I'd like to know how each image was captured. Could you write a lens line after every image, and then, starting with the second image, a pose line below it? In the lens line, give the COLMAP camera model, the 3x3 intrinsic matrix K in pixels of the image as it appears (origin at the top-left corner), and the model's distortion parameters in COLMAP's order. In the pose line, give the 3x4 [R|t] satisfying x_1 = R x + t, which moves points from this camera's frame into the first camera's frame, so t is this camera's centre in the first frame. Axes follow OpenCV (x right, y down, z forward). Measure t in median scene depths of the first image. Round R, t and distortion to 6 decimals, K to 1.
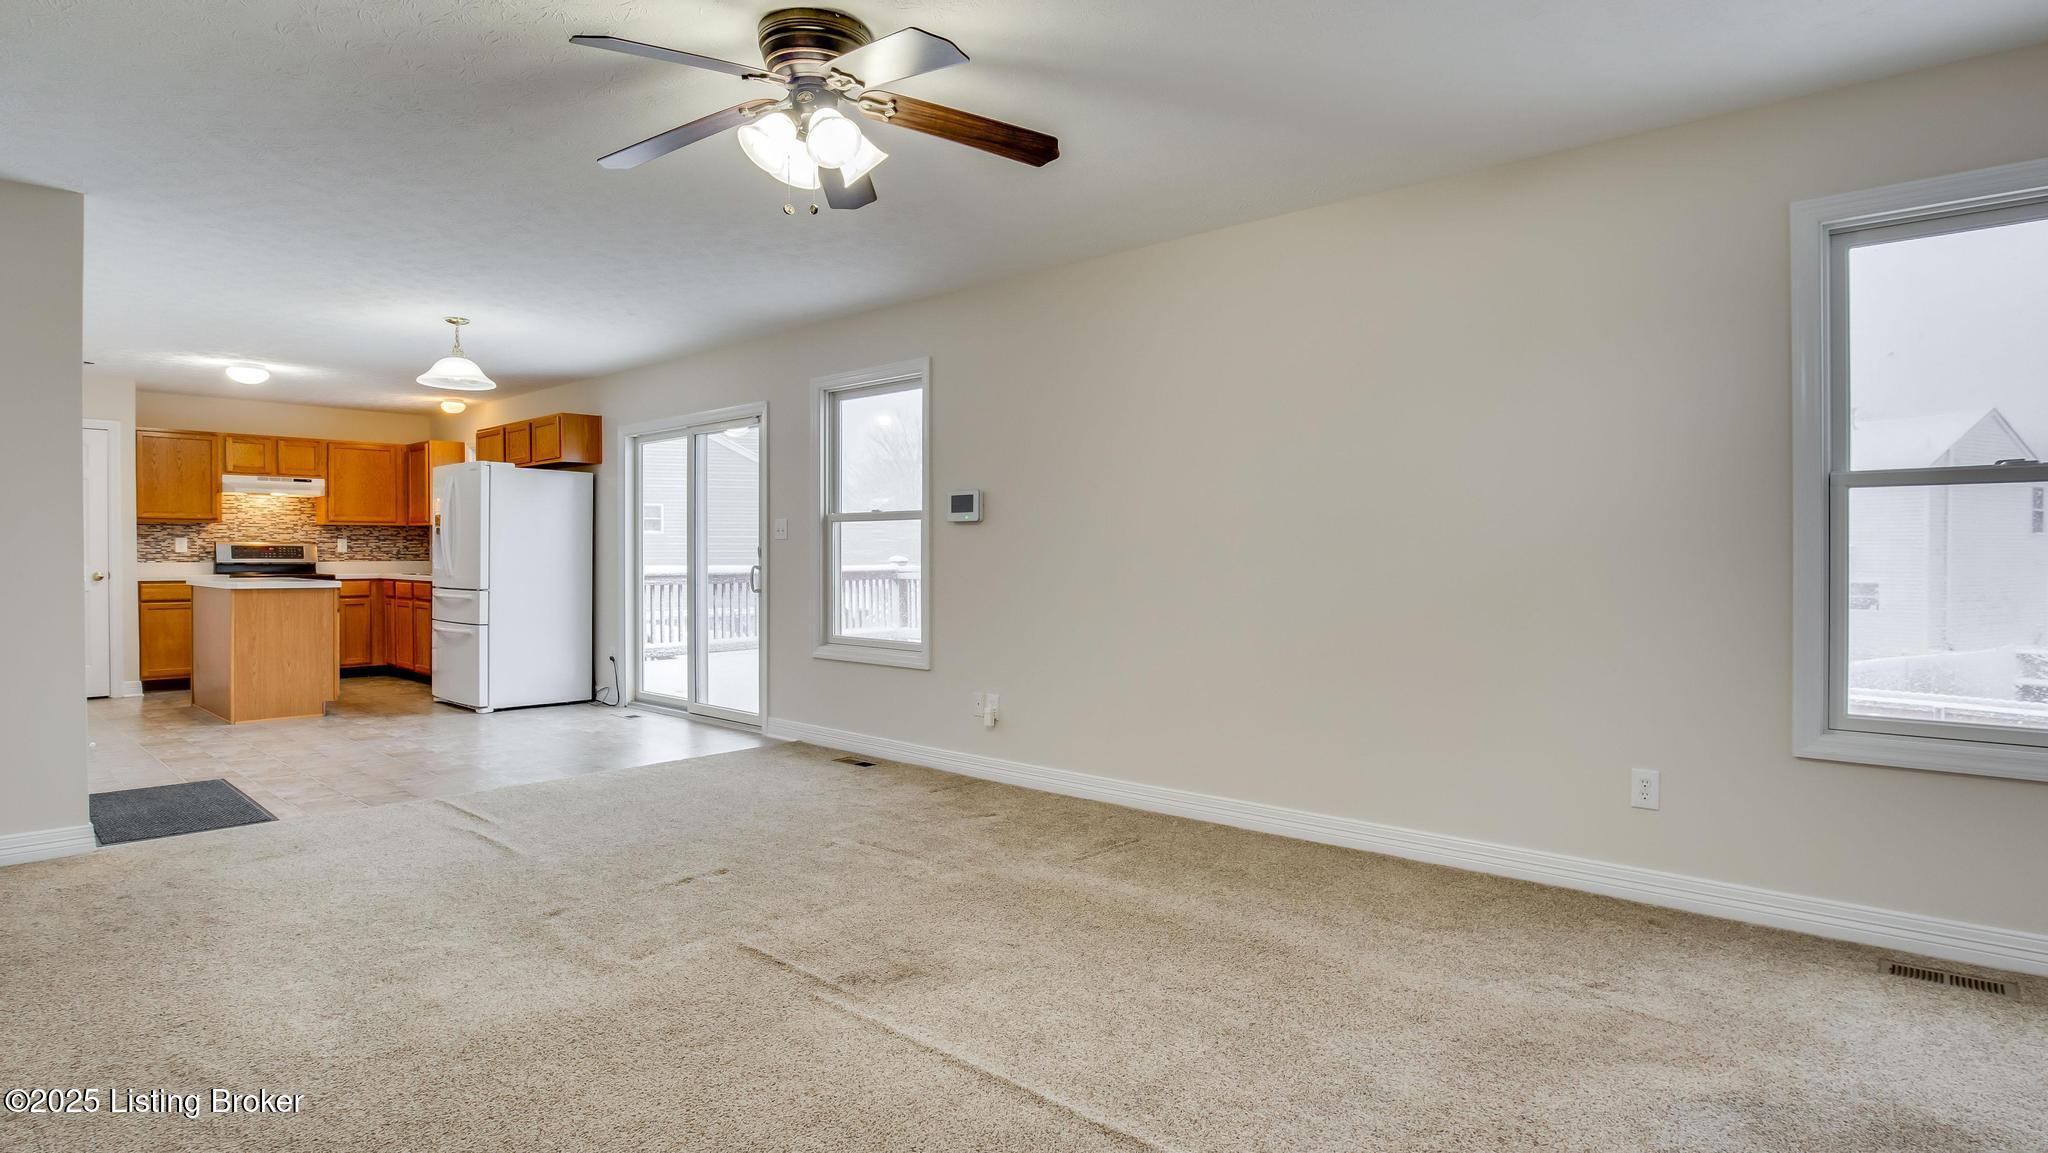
lens RADIAL K [[1054.7, 0, 1025.3], [0, 1054.7, 566.7], [0, 0, 1]] dist [-0.049177, 0.013789]
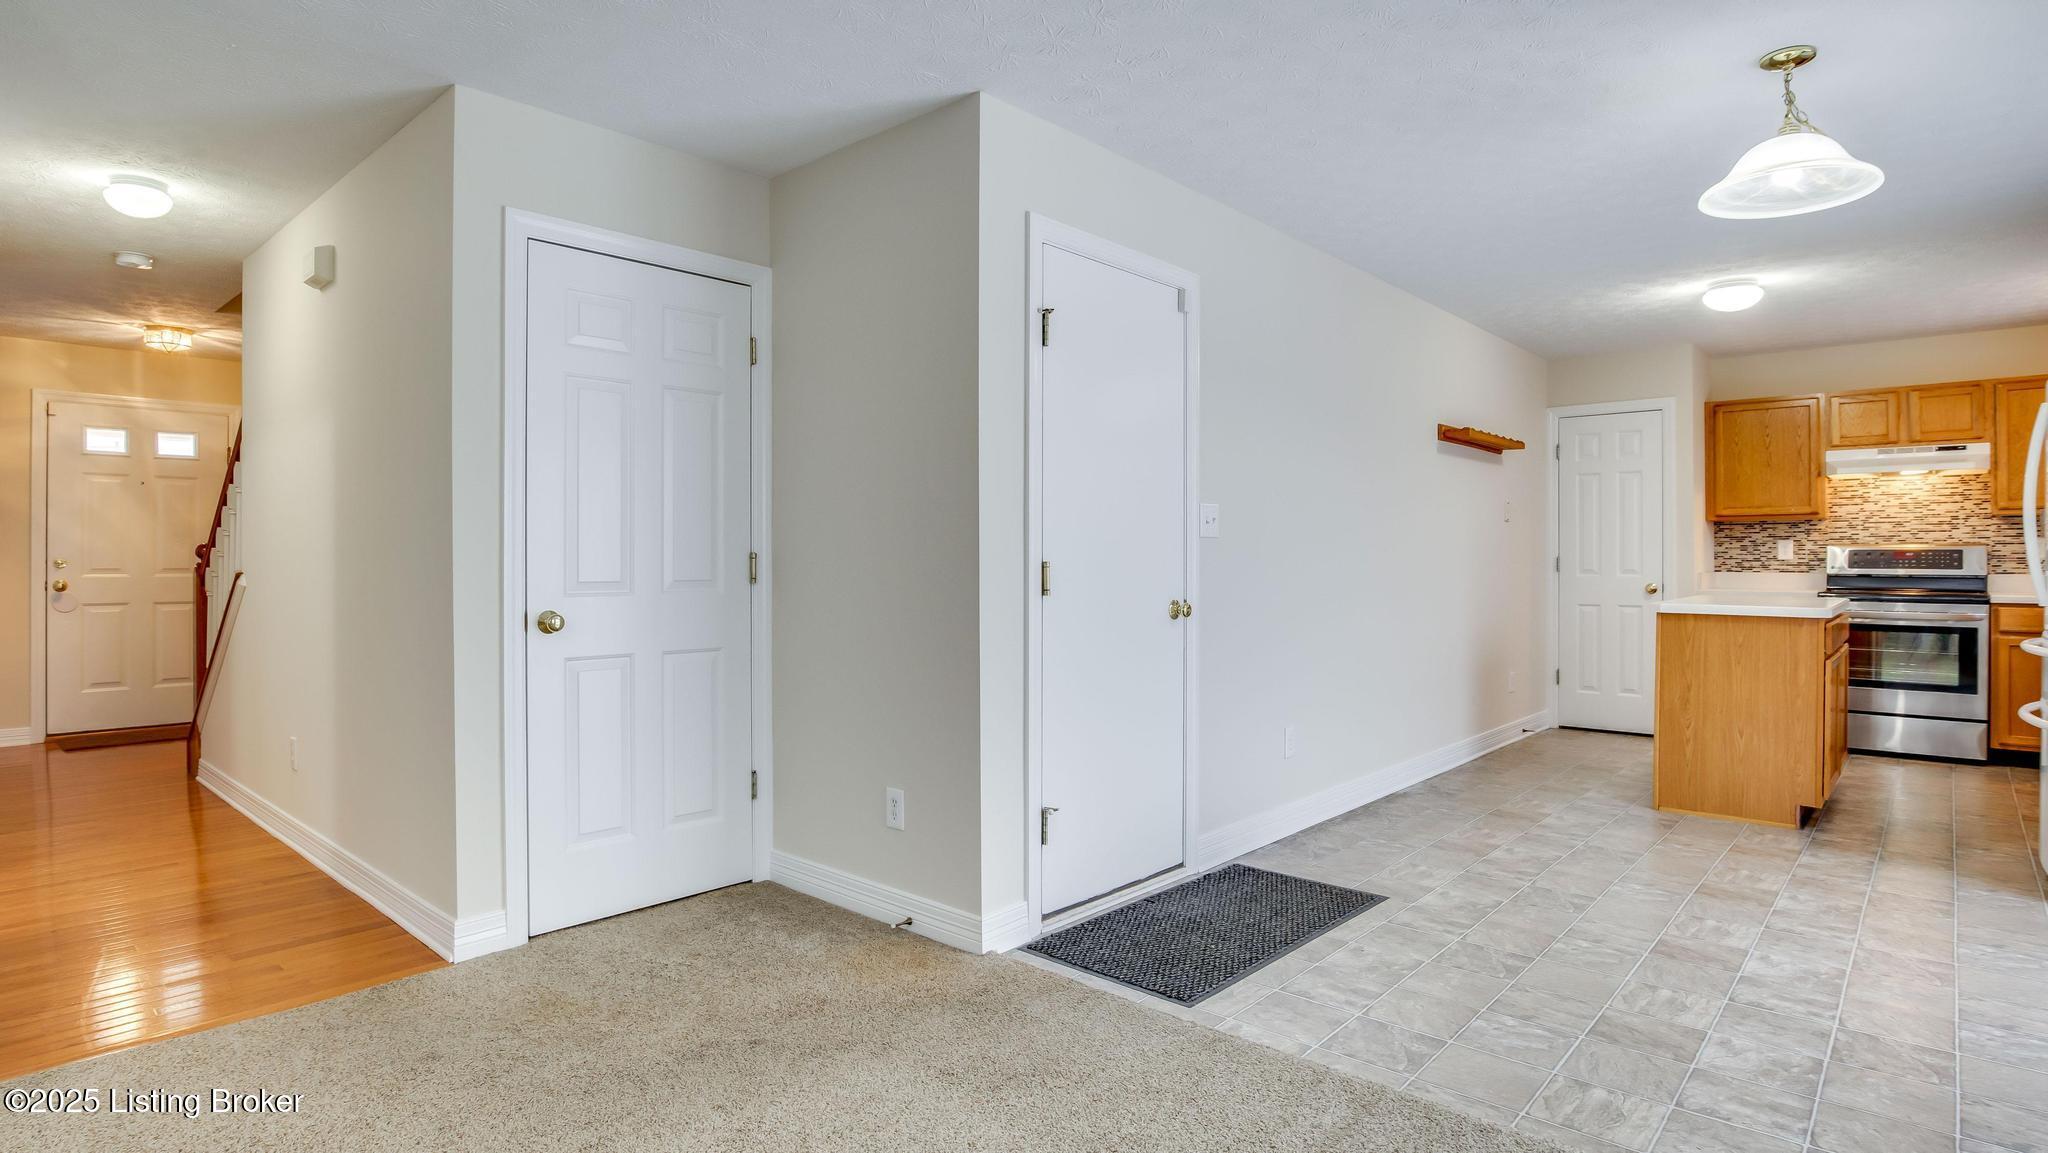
lens RADIAL K [[1054.7, 0, 1032.4], [0, 1054.7, 572.6], [0, 0, 1]] dist [-0.049177, 0.013789]
pose [[-0.004861, 0.009507, -0.999943, -0.059113], [-0.010722, 0.999897, 0.009559, -0.005786], [0.999931, 0.010768, -0.004759, 0.454221]]
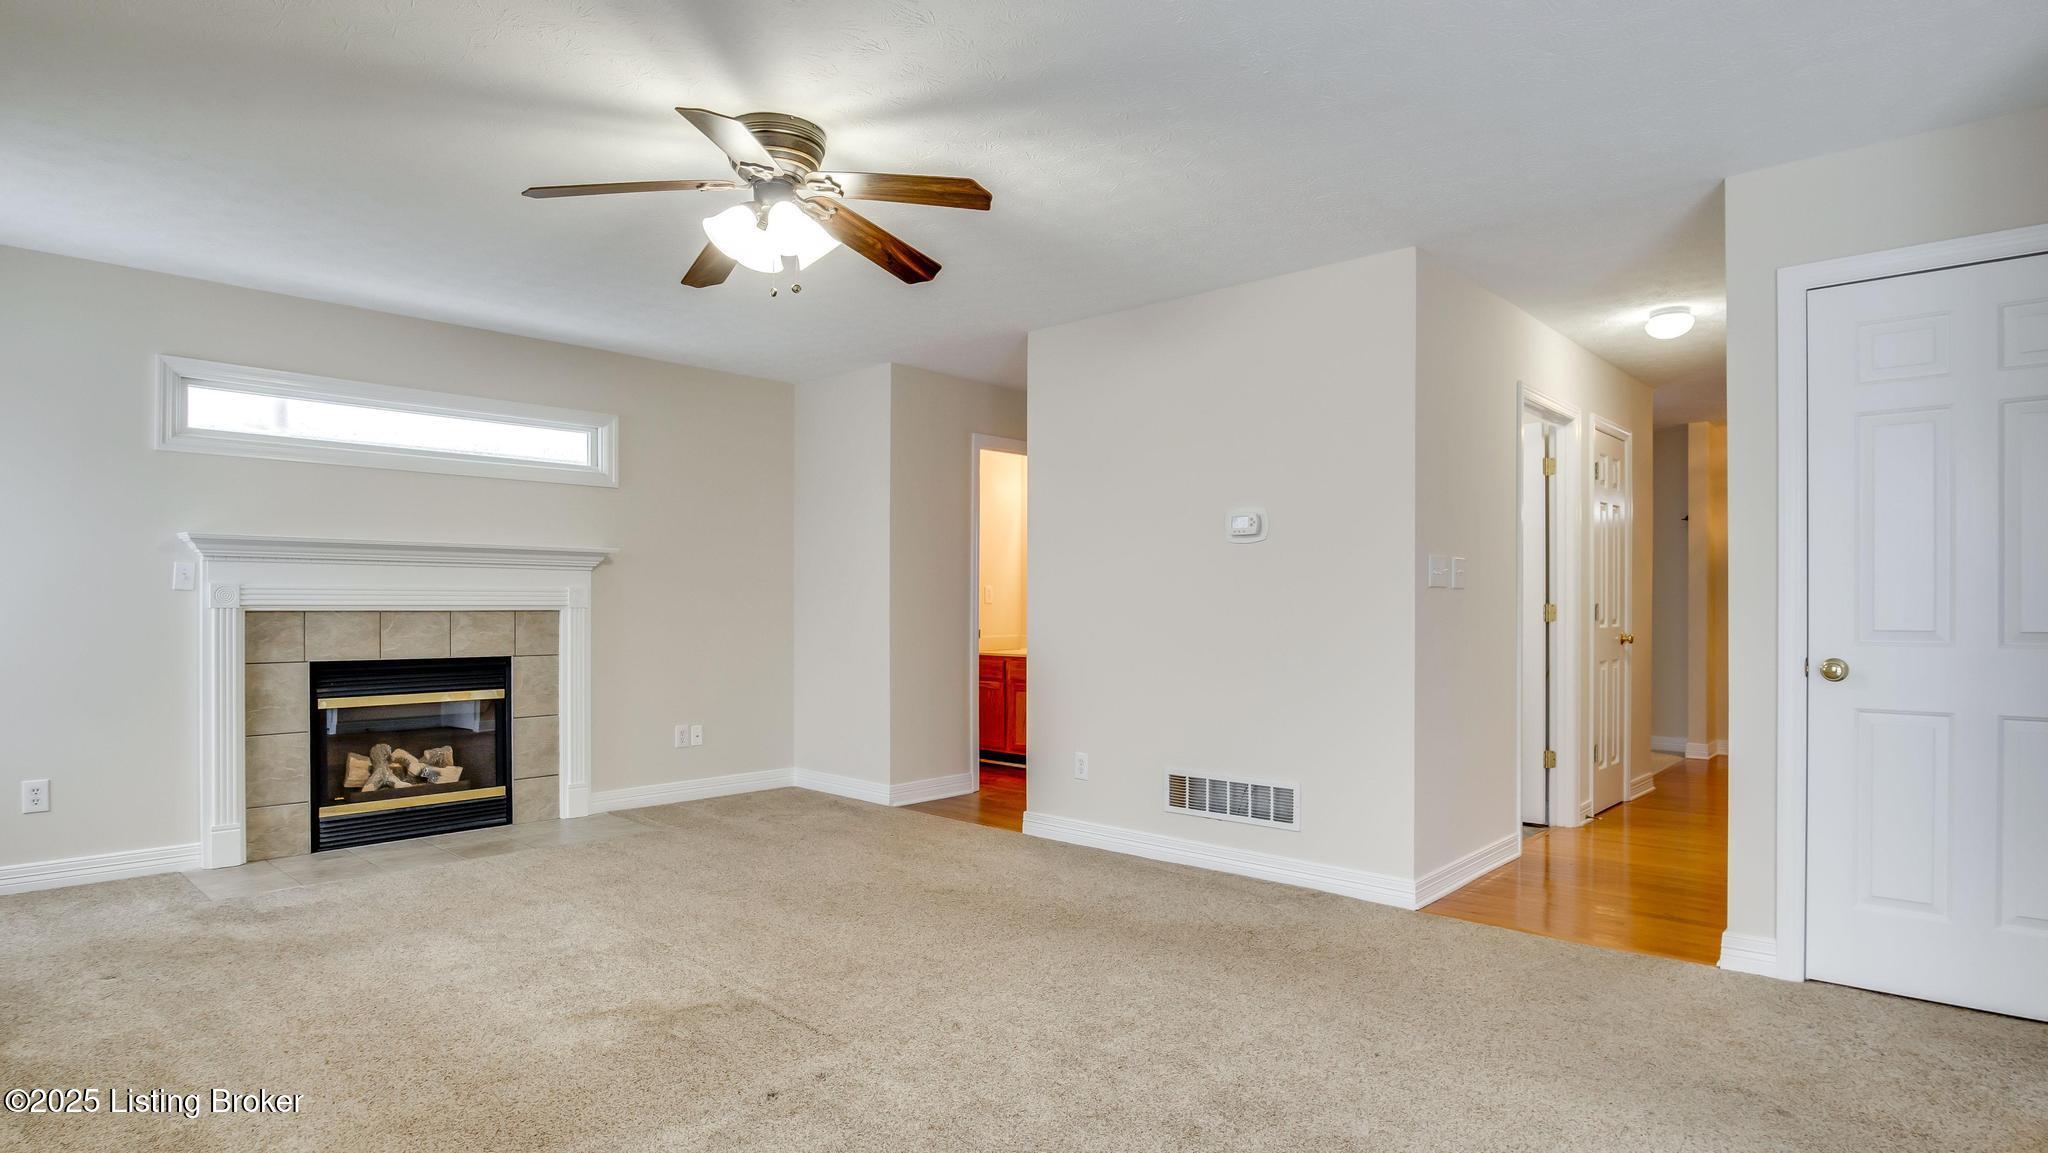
lens RADIAL K [[1054.7, 0, 1013.8], [0, 1054.7, 607.3], [0, 0, 1]] dist [-0.049177, 0.013789]
pose [[-0.999073, -0.004708, 0.042782, -0.152118], [-0.004638, 0.999988, 0.001749, -0.003915], [-0.042789, 0.001548, -0.999083, 0.646675]]
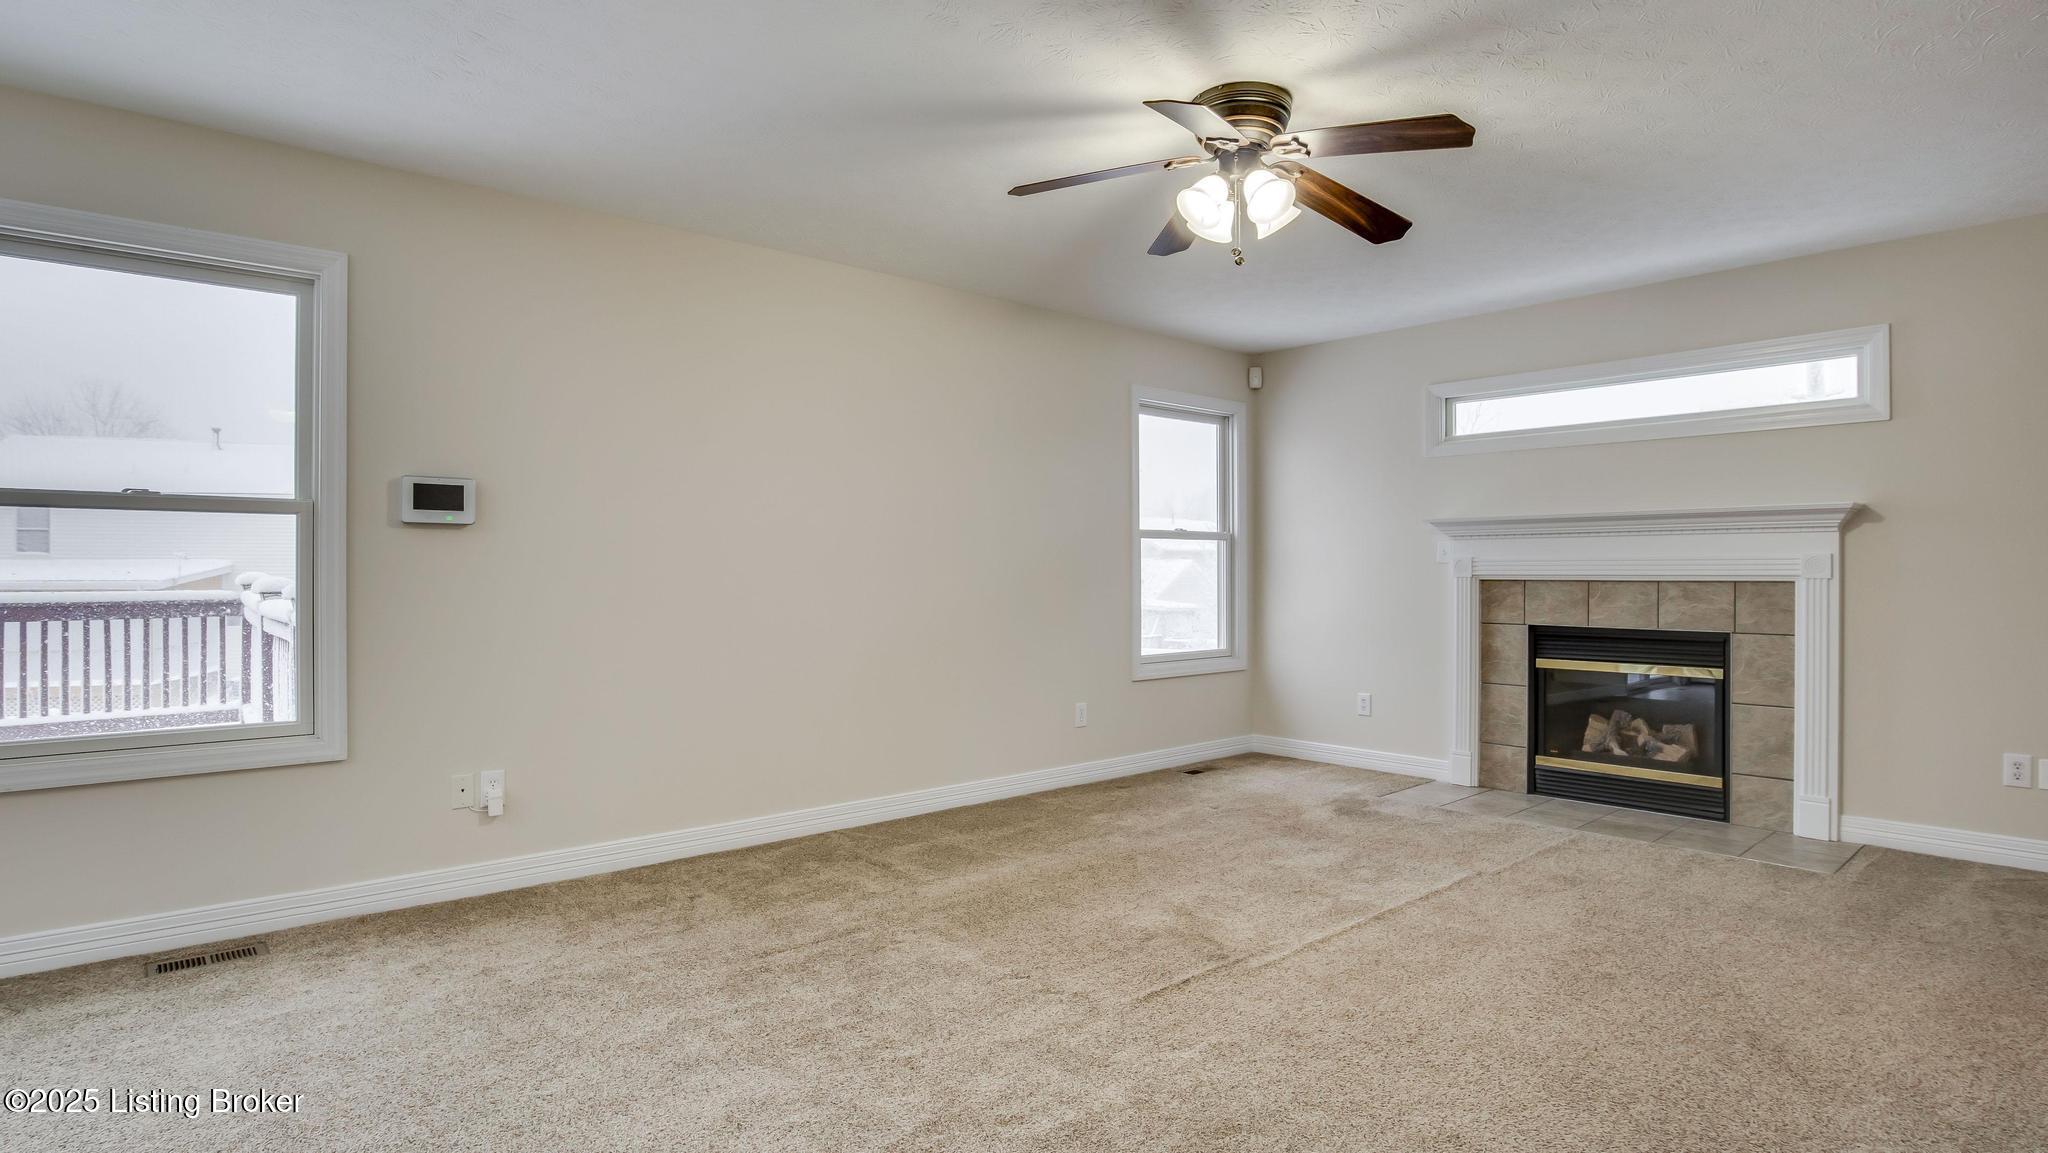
lens RADIAL K [[1054.7, 0, 1020.3], [0, 1054.7, 580.9], [0, 0, 1]] dist [-0.049177, 0.013789]
pose [[0.135358, -0.015765, 0.990671, -0.415551], [0.004451, 0.999873, 0.015304, -0.009670], [-0.990787, 0.002338, 0.135411, 0.335087]]
